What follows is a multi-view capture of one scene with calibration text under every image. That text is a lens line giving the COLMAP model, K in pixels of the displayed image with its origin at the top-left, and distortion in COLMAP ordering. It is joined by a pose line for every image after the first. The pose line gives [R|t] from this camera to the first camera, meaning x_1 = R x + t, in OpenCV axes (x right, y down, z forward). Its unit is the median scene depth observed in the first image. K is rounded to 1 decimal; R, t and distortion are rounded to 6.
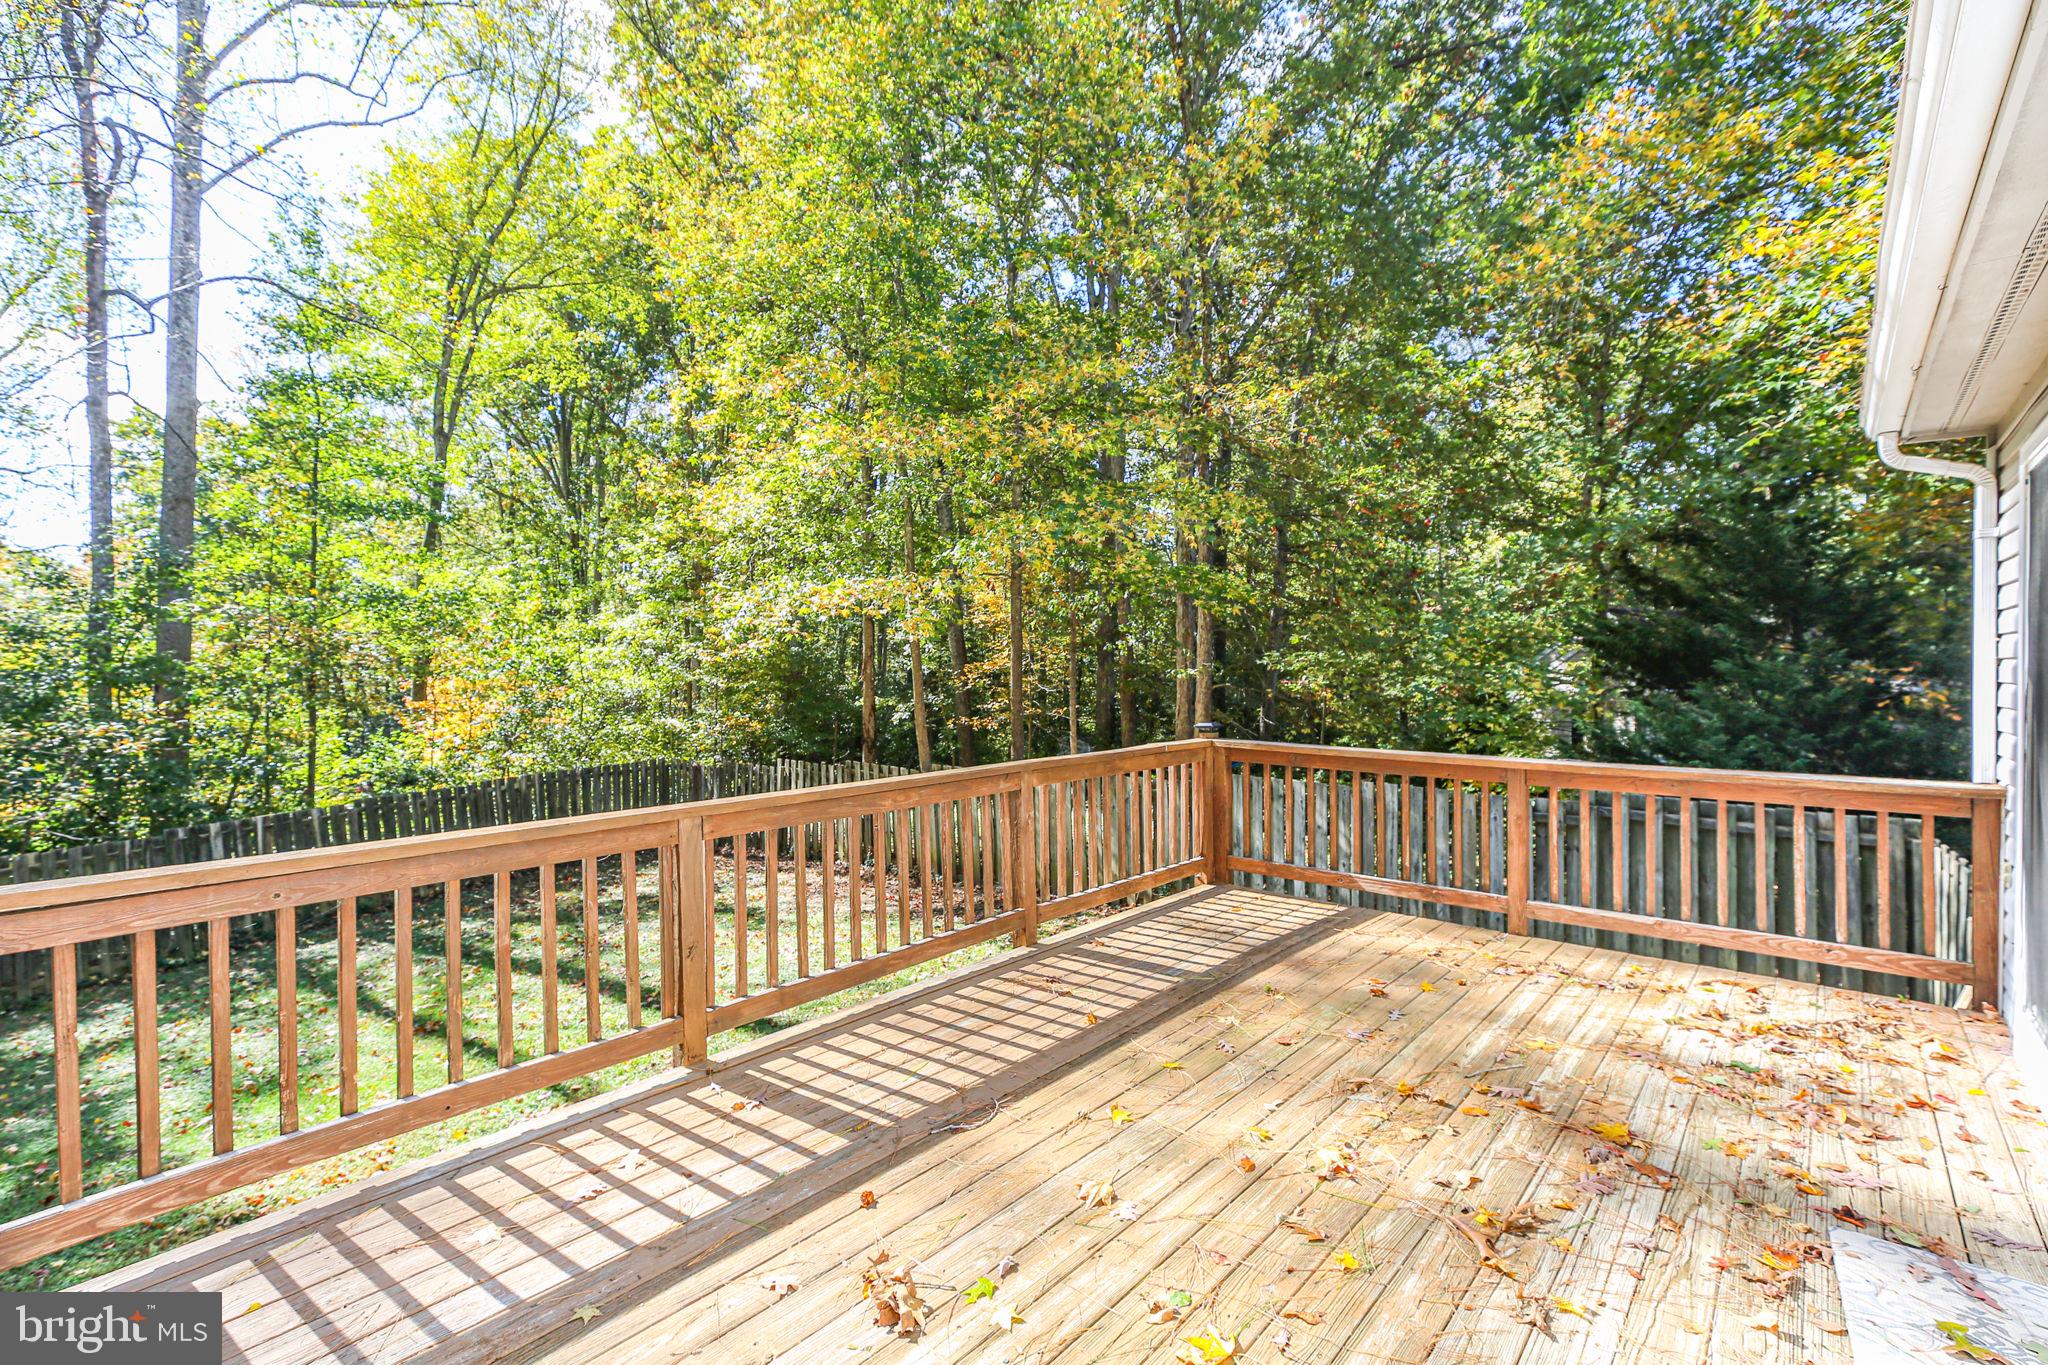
lens RADIAL K [[934.8, 0, 1043.2], [0, 934.8, 685.4], [0, 0, 1]] dist [-0.018283, -0.000129]
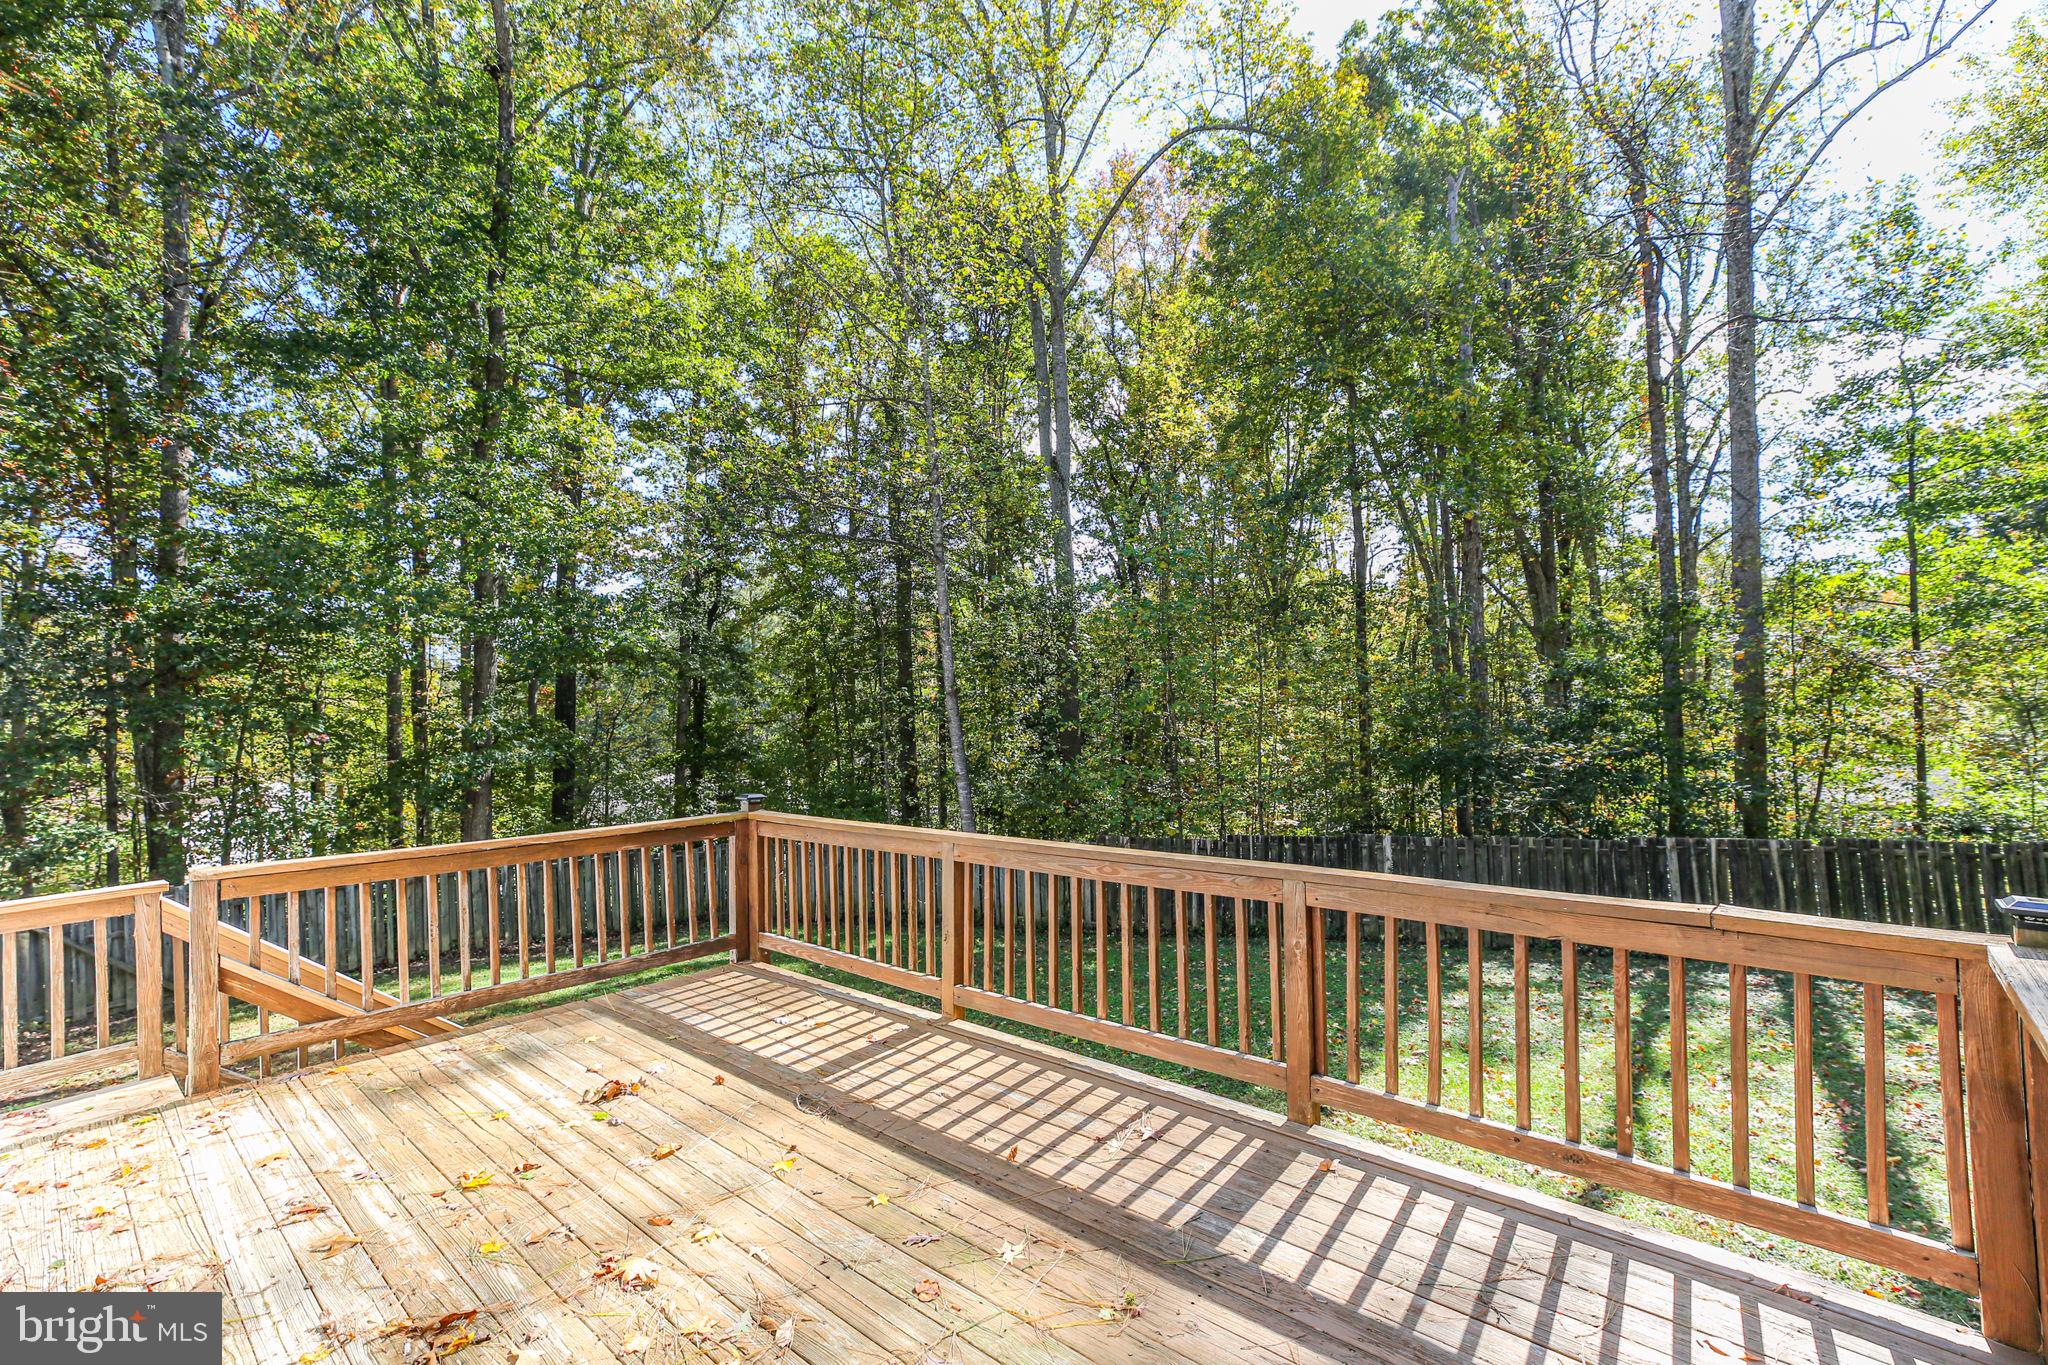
lens RADIAL K [[1034.3, 0, 973.0], [0, 1034.3, 689.7], [0, 0, 1]] dist [-0.018879, 0.000983]
pose [[-0.103304, -0.003007, -0.994645, 0.968549], [0.003340, 0.999989, -0.003370, -0.041832], [0.994644, -0.003671, -0.103293, 1.088802]]
